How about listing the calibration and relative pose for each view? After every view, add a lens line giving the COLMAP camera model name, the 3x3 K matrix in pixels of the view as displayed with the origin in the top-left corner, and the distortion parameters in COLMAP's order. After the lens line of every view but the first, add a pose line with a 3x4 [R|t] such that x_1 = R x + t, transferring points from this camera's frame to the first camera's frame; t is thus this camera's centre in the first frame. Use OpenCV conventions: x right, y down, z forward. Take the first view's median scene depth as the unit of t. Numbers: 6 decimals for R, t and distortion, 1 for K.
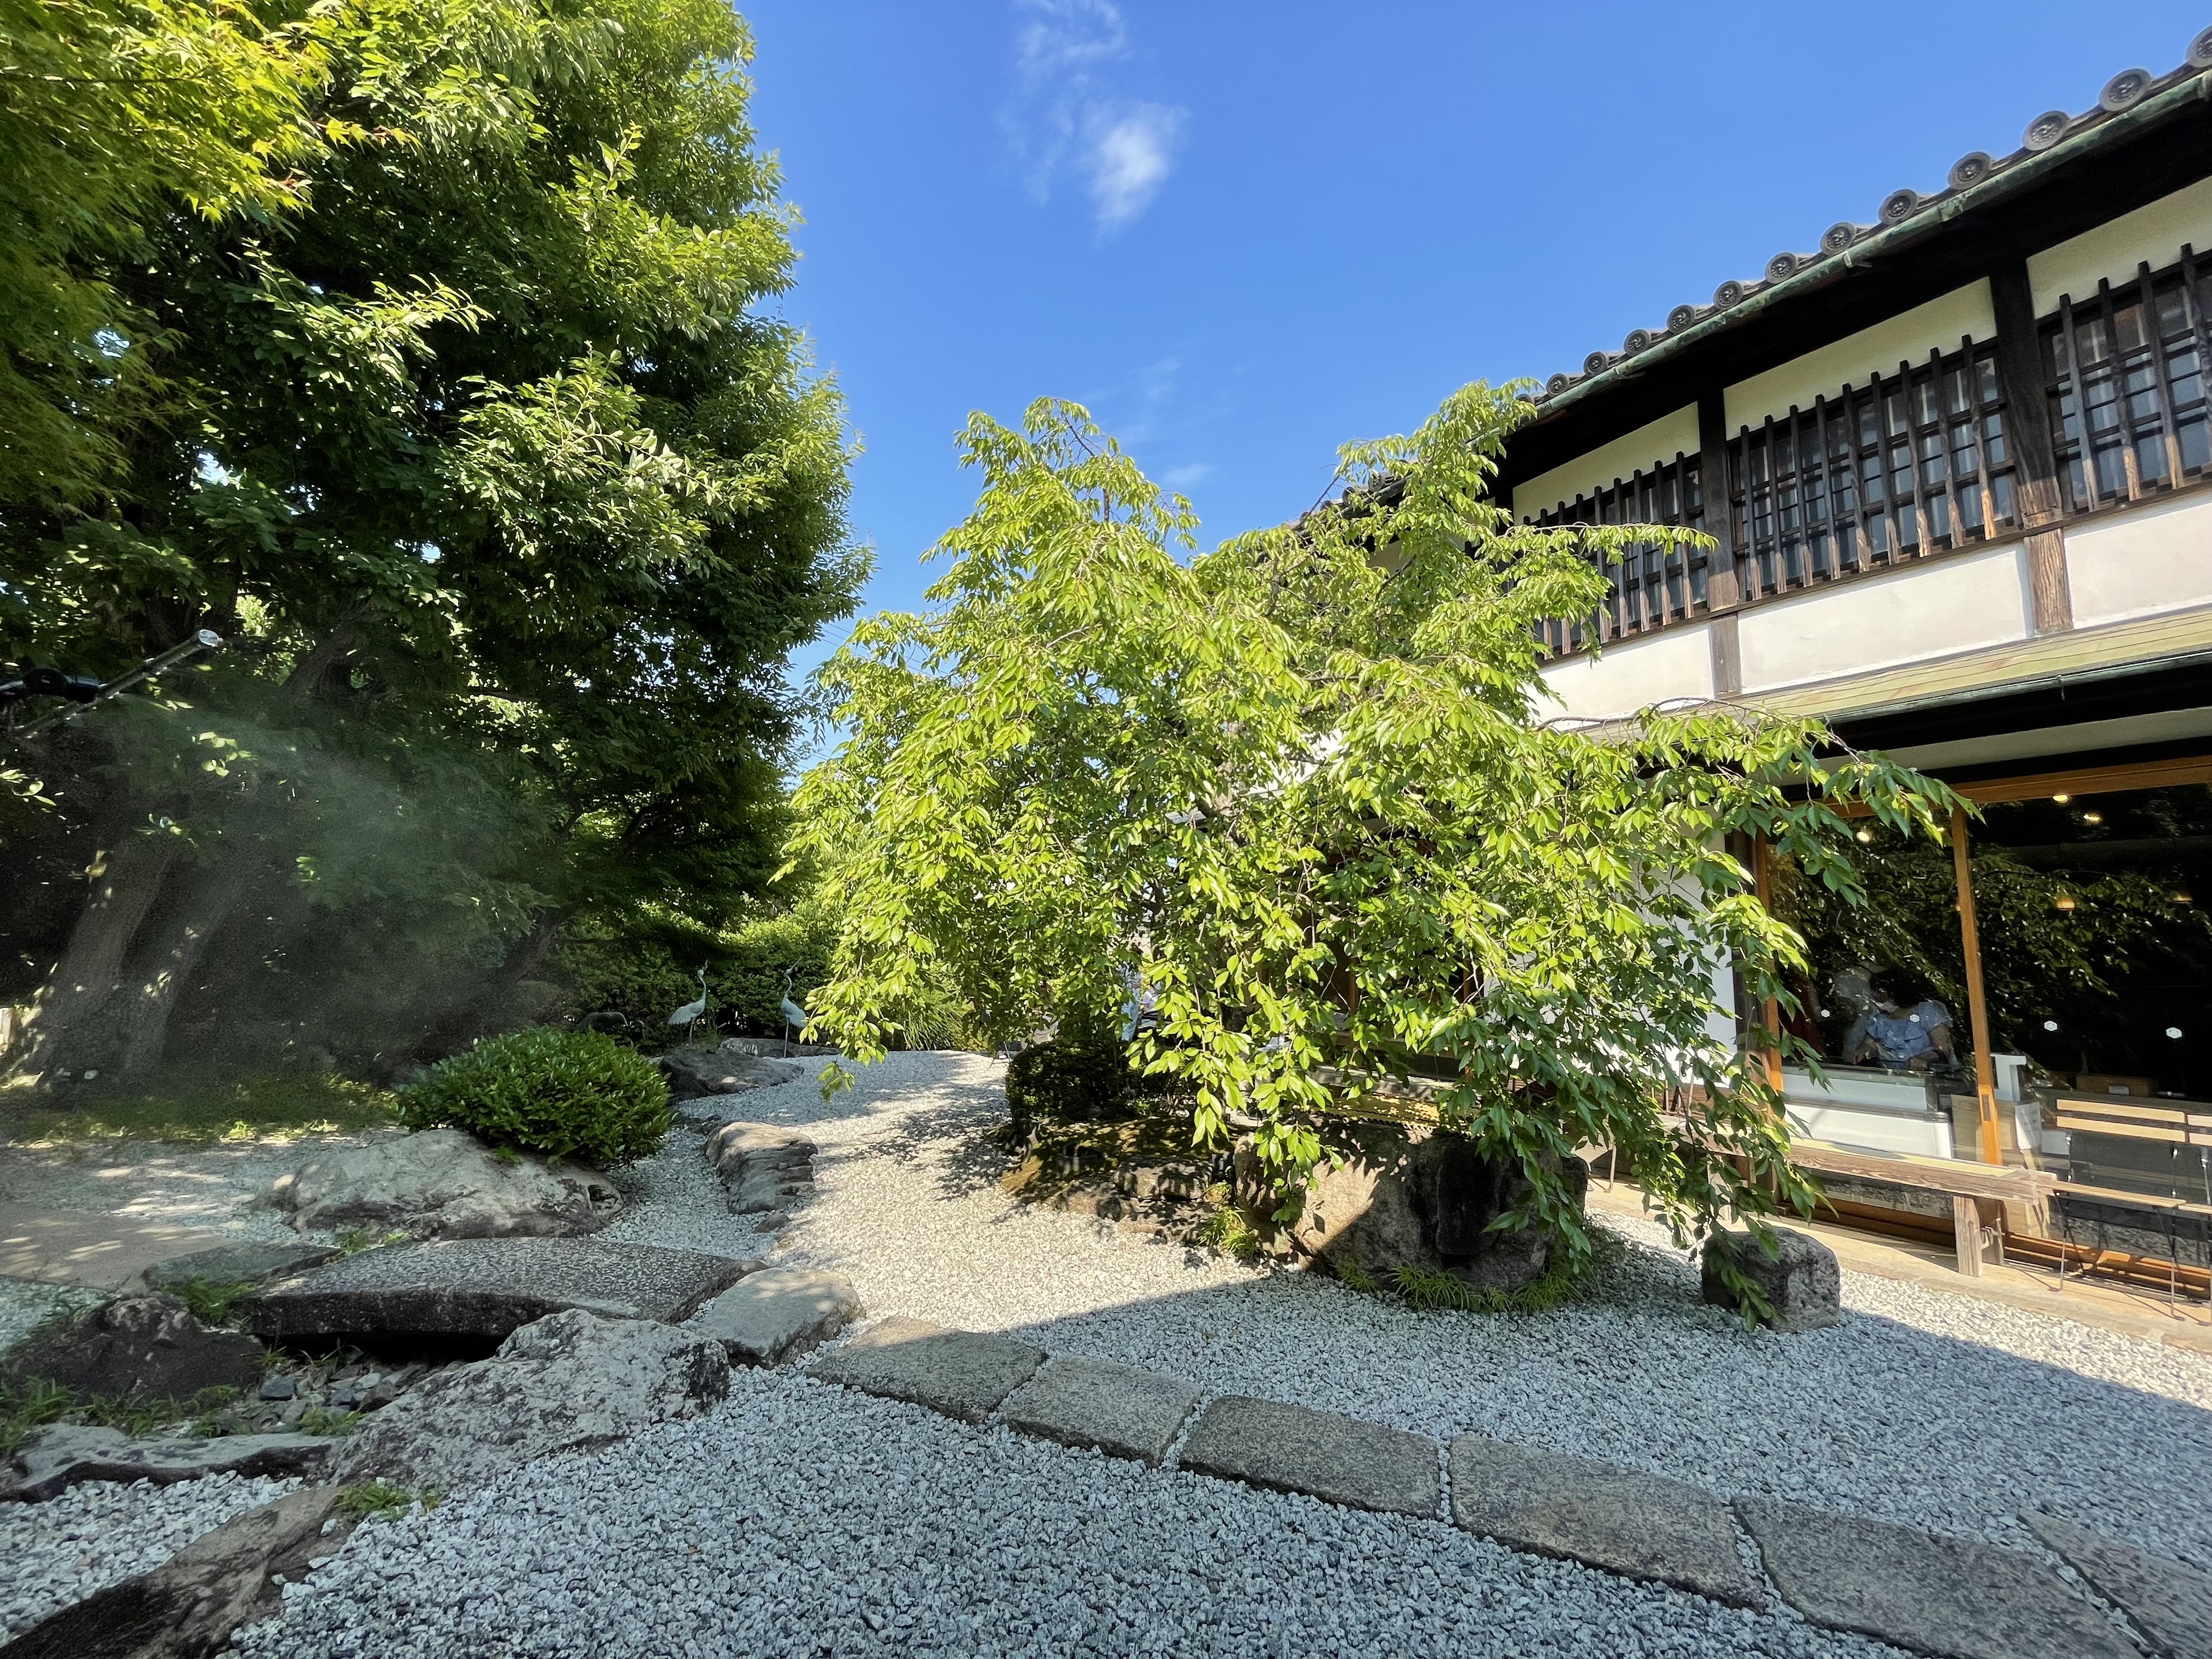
lens RADIAL K [[897.1, 0, 1106.0], [0, 897.1, 829.5], [0, 0, 1]] dist [-0.003340, -0.000508]
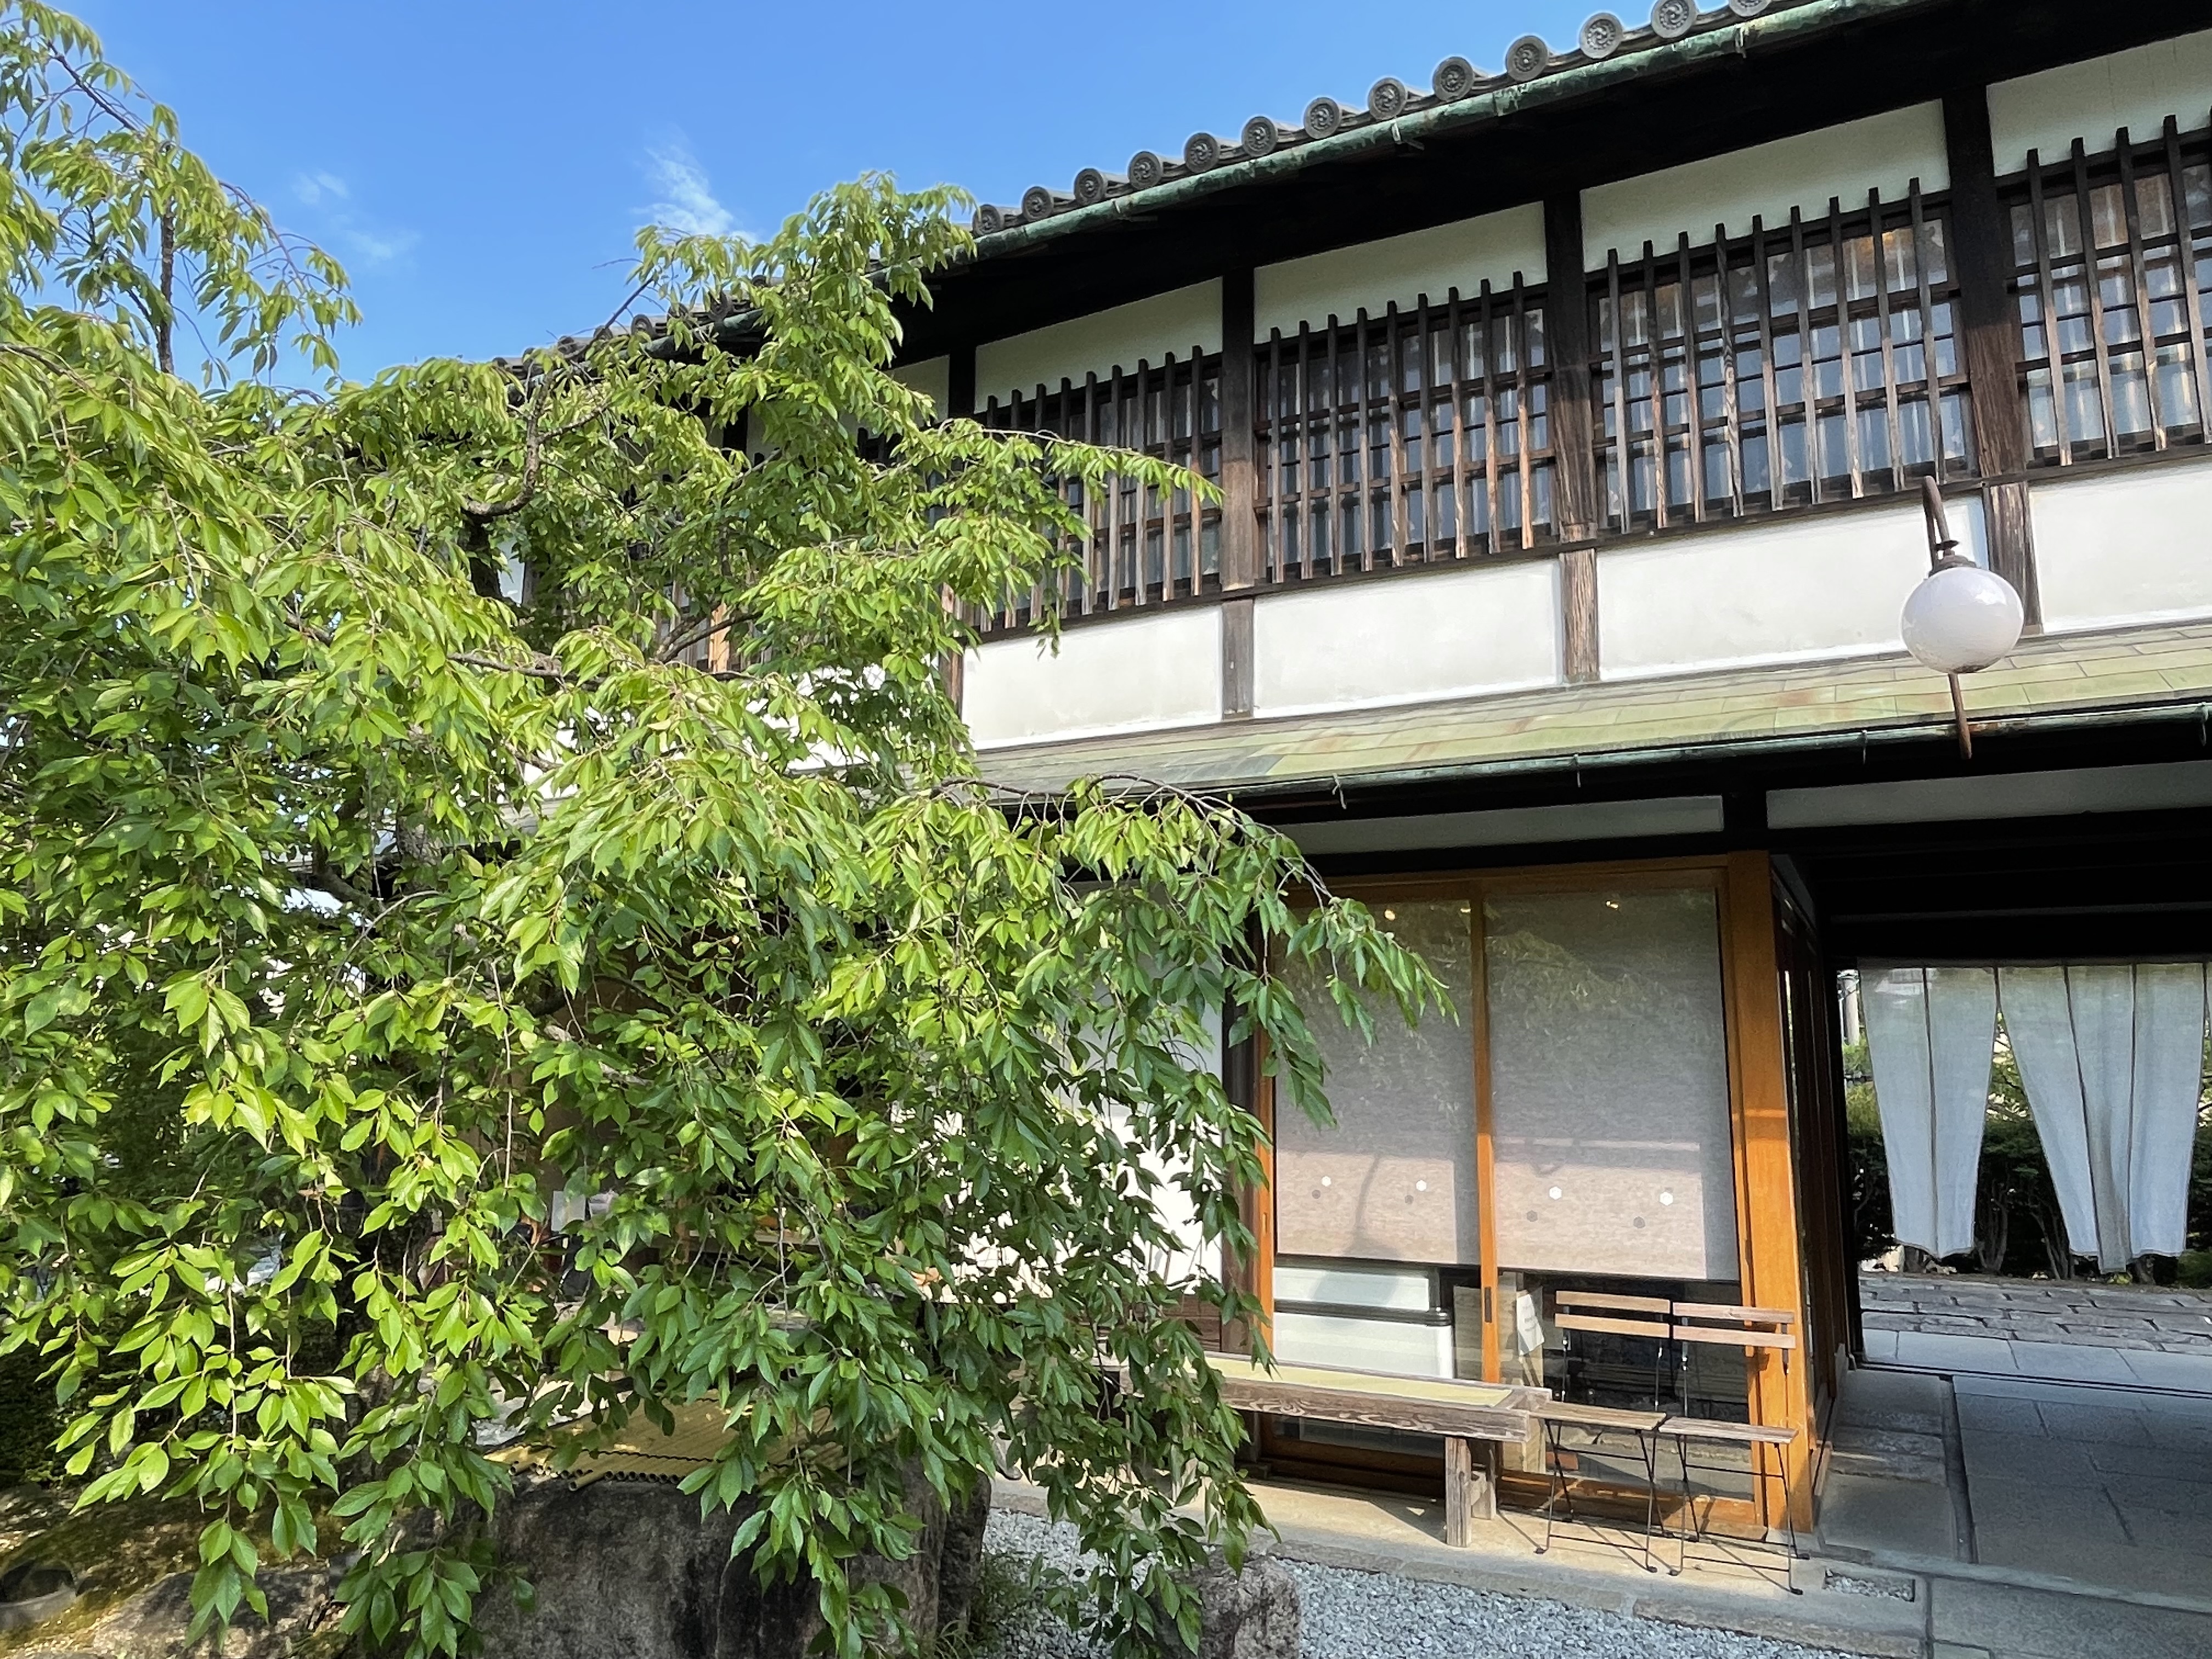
lens RADIAL K [[1475.2, 0, 1106.0], [0, 1475.2, 829.5], [0, 0, 1]] dist [-0.007953, -0.004276]
pose [[0.880751, 0.041215, 0.471782, 0.093290], [-0.044449, 0.999002, -0.004293, -0.064974], [-0.471488, -0.017189, 0.881705, 0.059858]]
